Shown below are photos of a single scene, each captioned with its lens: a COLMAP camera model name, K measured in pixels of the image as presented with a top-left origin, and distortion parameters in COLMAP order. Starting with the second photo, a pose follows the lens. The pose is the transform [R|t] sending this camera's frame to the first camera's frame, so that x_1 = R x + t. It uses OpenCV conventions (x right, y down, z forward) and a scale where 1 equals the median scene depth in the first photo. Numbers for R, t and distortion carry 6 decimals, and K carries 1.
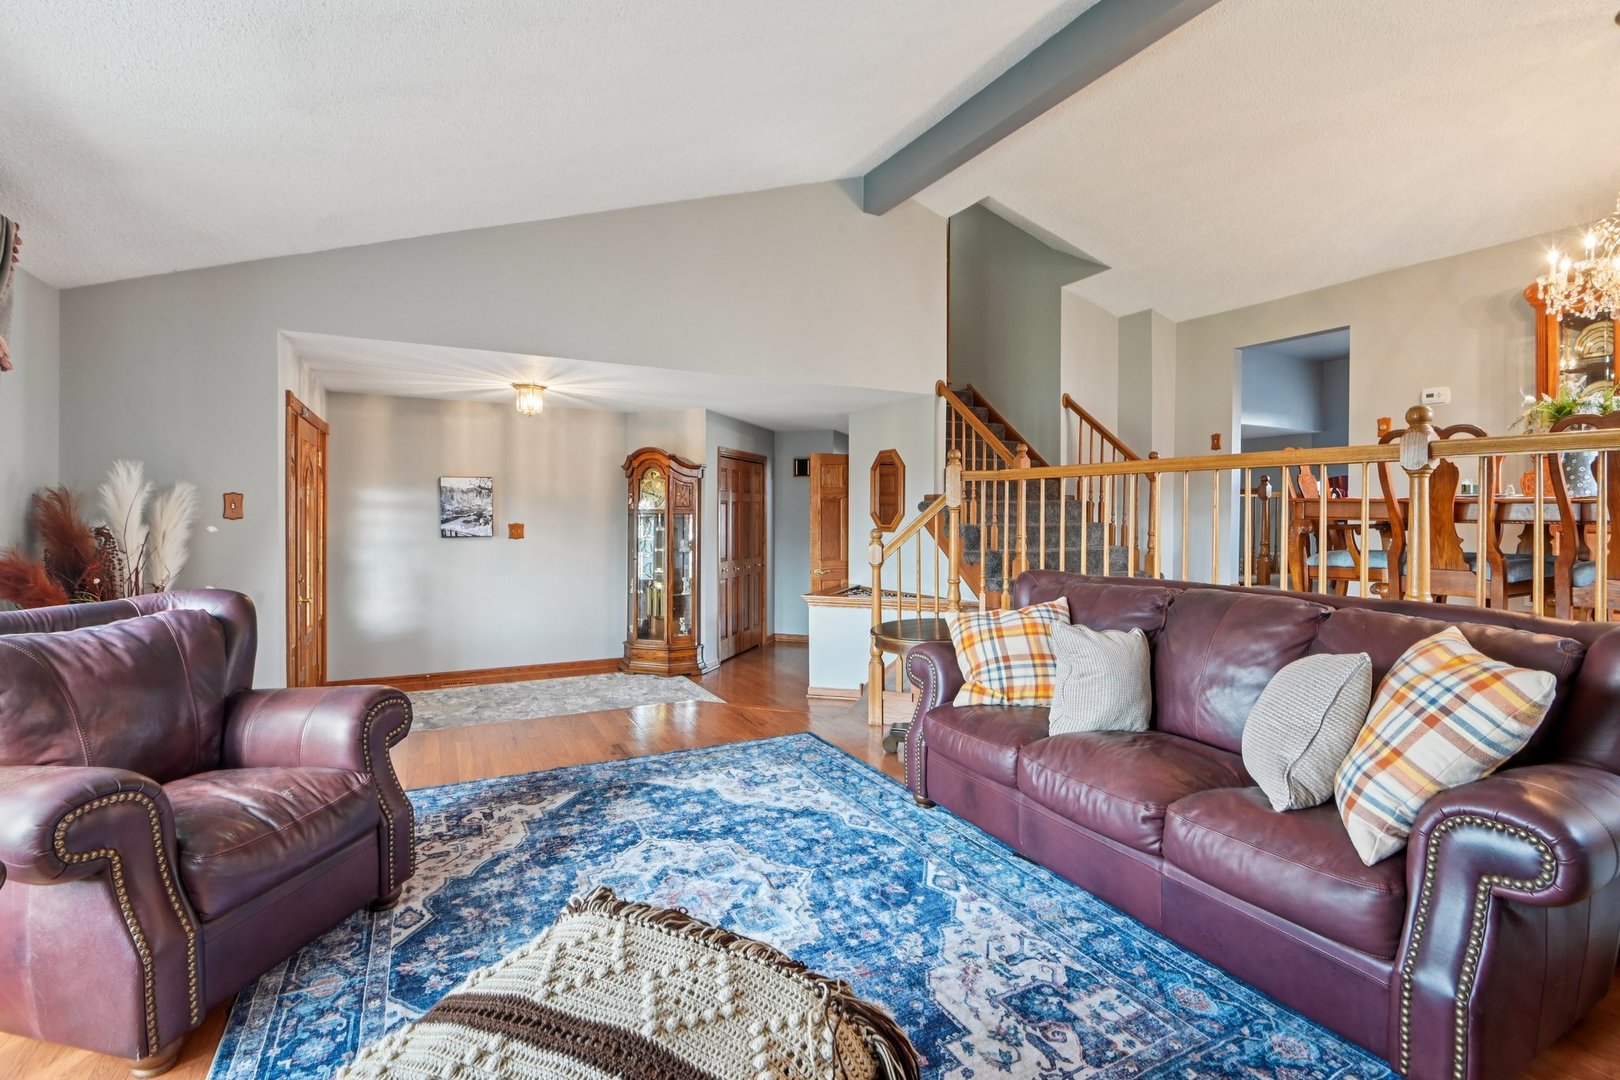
lens RADIAL K [[750.1, 0, 816.5], [0, 750.1, 510.7], [0, 0, 1]] dist [-0.000536, -0.011443]
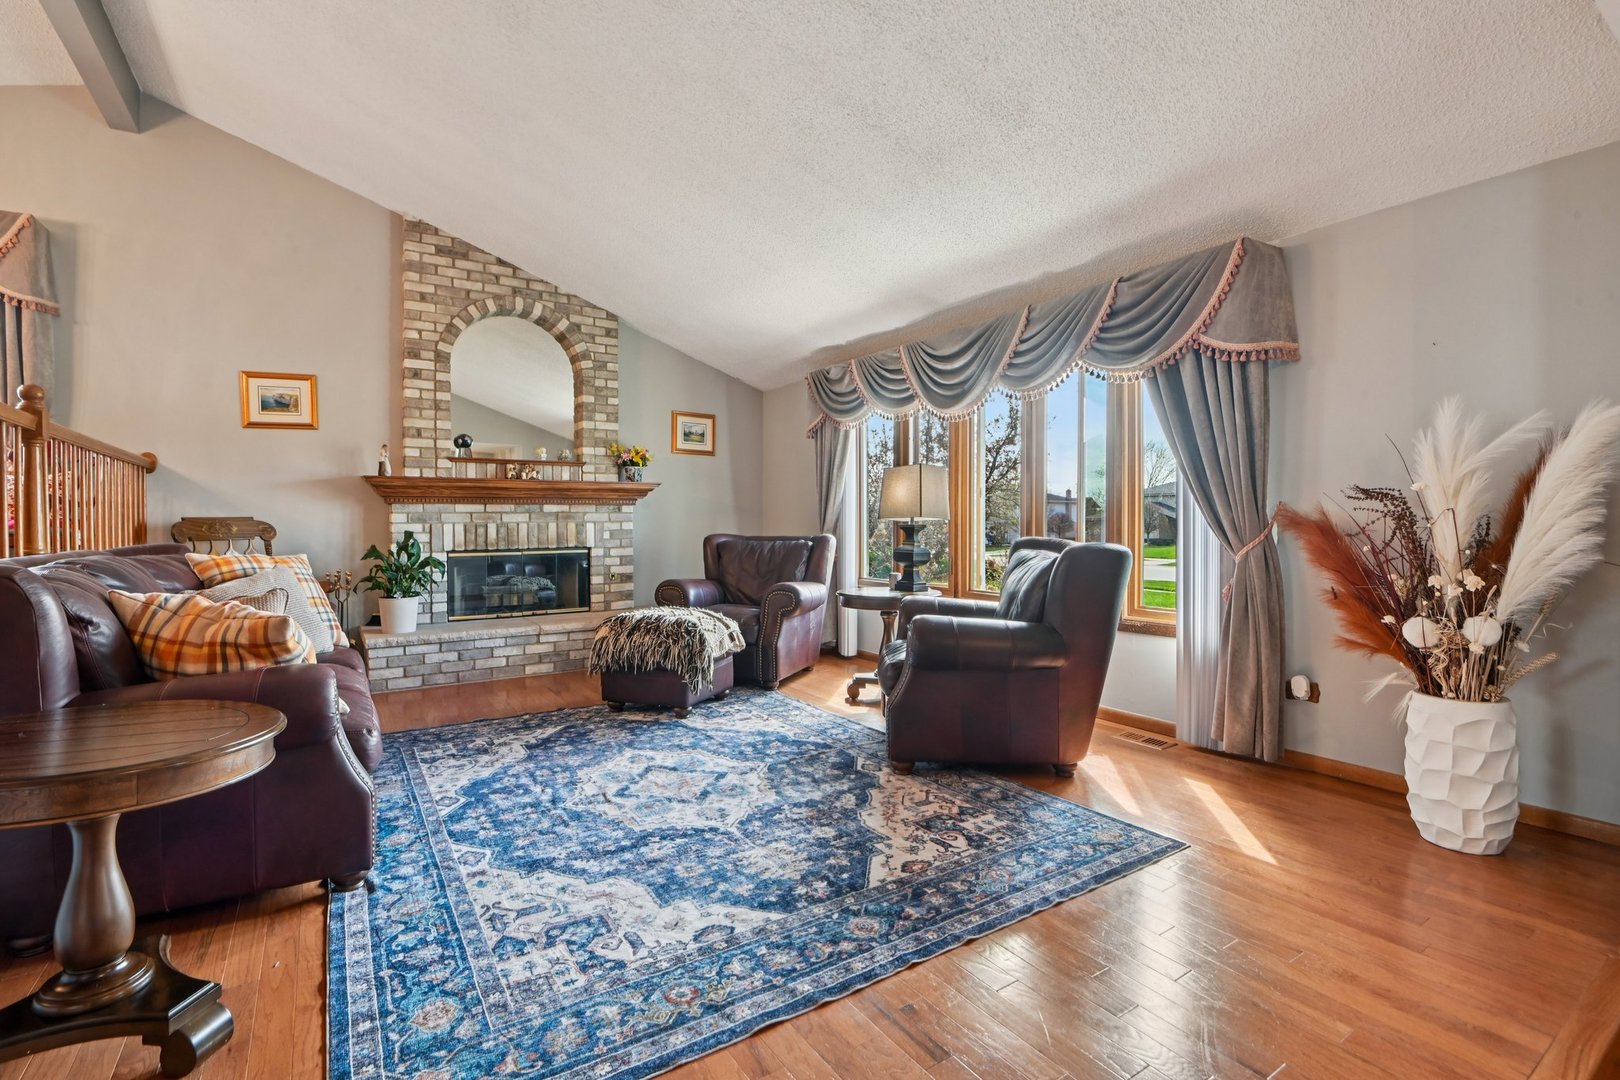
lens RADIAL K [[746.8, 0, 804.4], [0, 746.8, 525.8], [0, 0, 1]] dist [-0.001066, -0.011306]
pose [[-0.996304, 0.001673, -0.085878, -0.225101], [0.001609, 0.999998, 0.000808, 0.065343], [0.085880, 0.000667, -0.996305, 1.807549]]
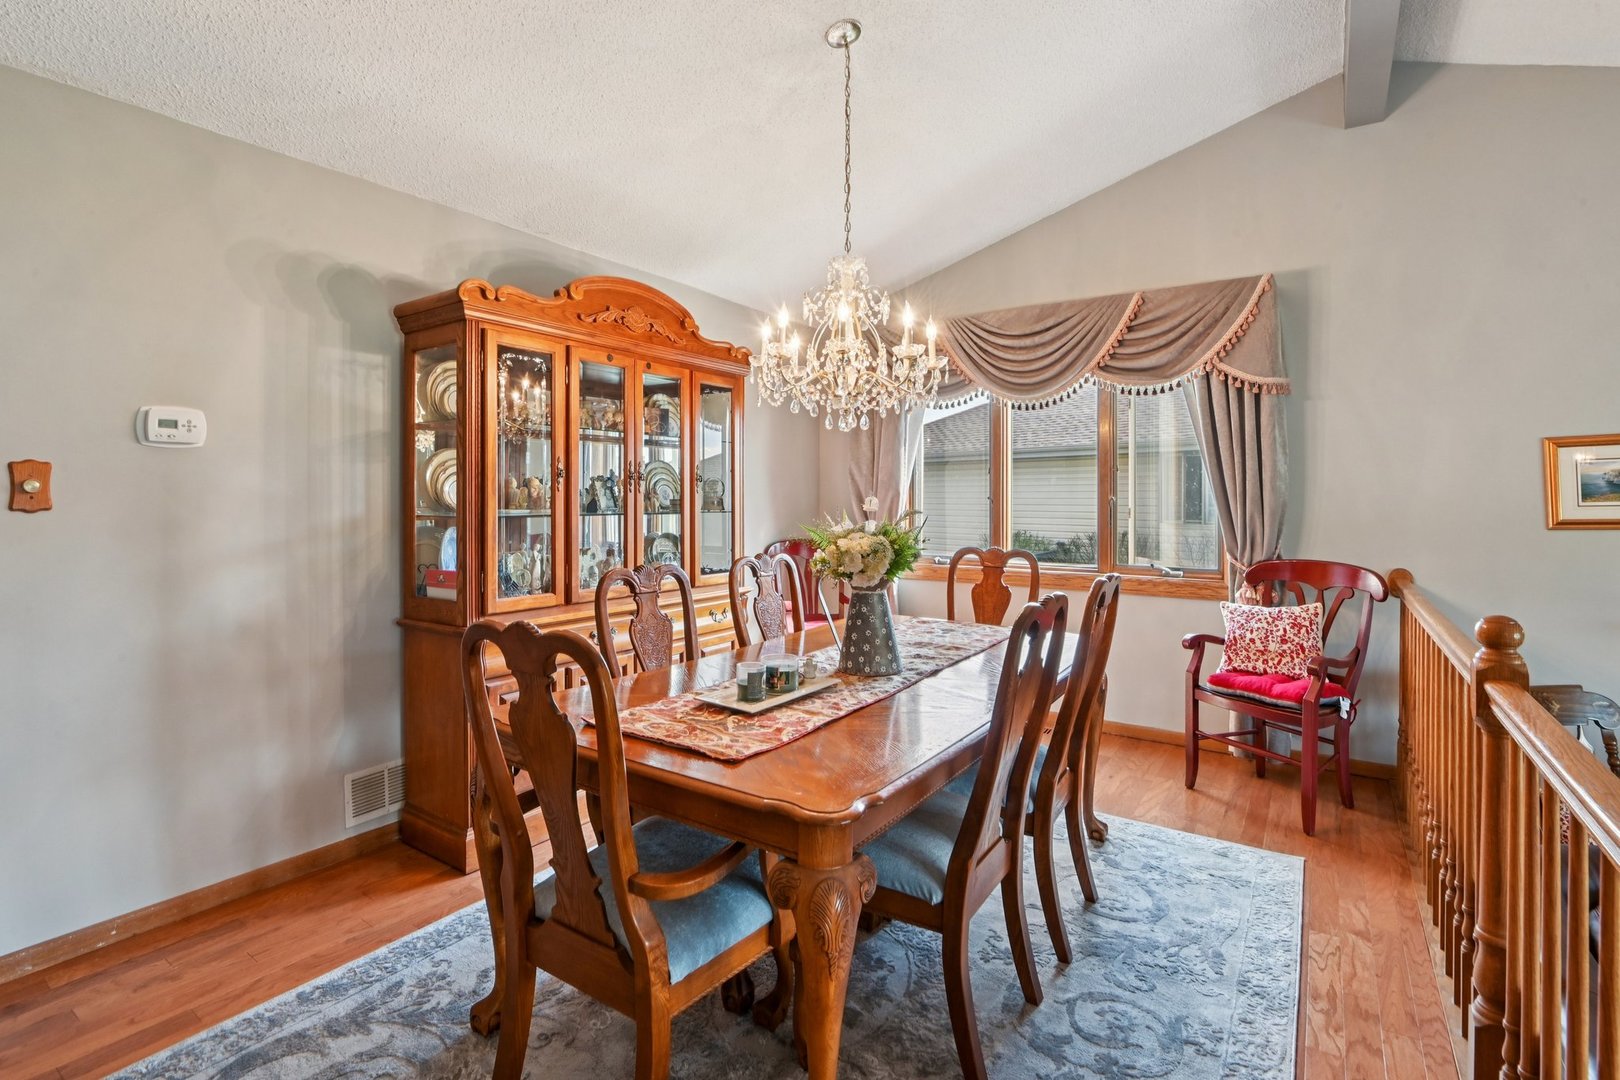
lens RADIAL K [[756.8, 0, 807.3], [0, 756.8, 500.4], [0, 0, 1]] dist [-0.028390, 0.000058]
pose [[-0.468119, -0.009044, 0.883619, 0.441629], [-0.006997, 0.999954, 0.006528, -0.185829], [-0.883638, -0.003127, -0.468161, 1.436366]]
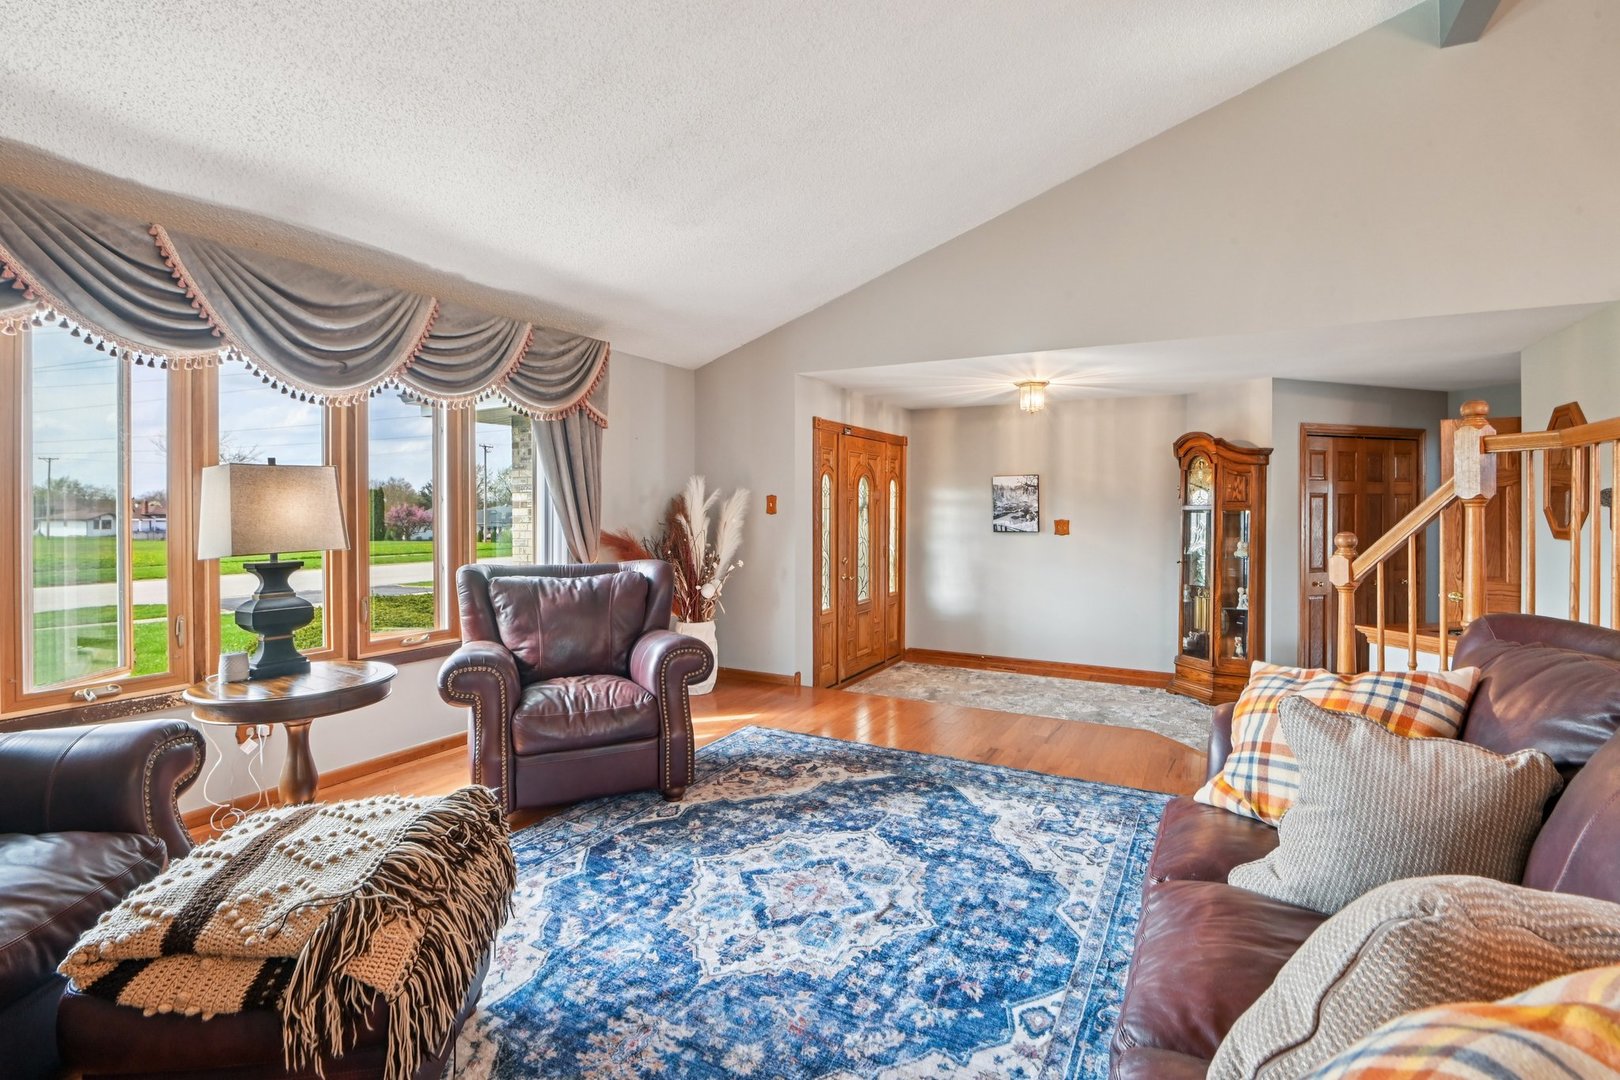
lens RADIAL K [[755.4, 0, 807.9], [0, 755.4, 498.6], [0, 0, 1]] dist [0.000938, -0.011417]
pose [[0.553287, -0.013157, -0.832887, 0.550375], [0.003992, 0.999906, -0.013143, 0.001430], [0.832981, 0.003947, 0.553287, 0.343158]]
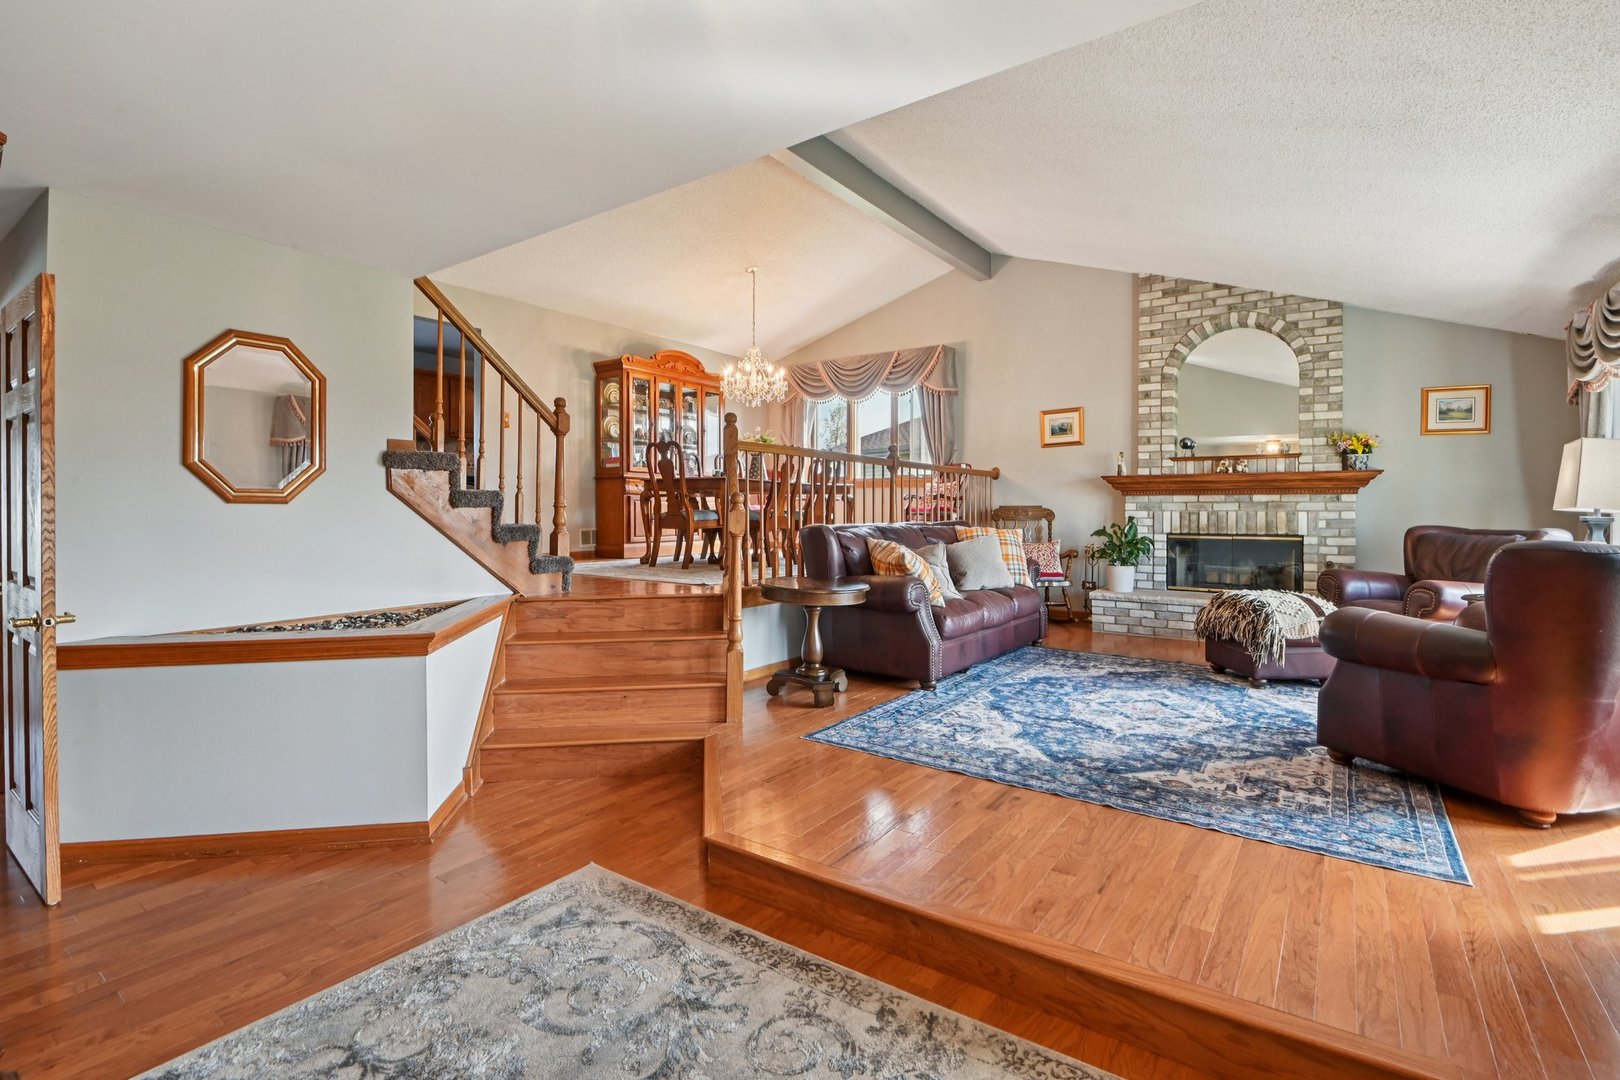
lens RADIAL K [[746.8, 0, 804.4], [0, 746.8, 525.8], [0, 0, 1]] dist [-0.001066, -0.011306]
pose [[-0.444162, -0.025638, 0.895580, -1.043545], [-0.008869, 0.999667, 0.024219, 0.059473], [-0.895903, 0.002814, -0.444242, 1.920107]]
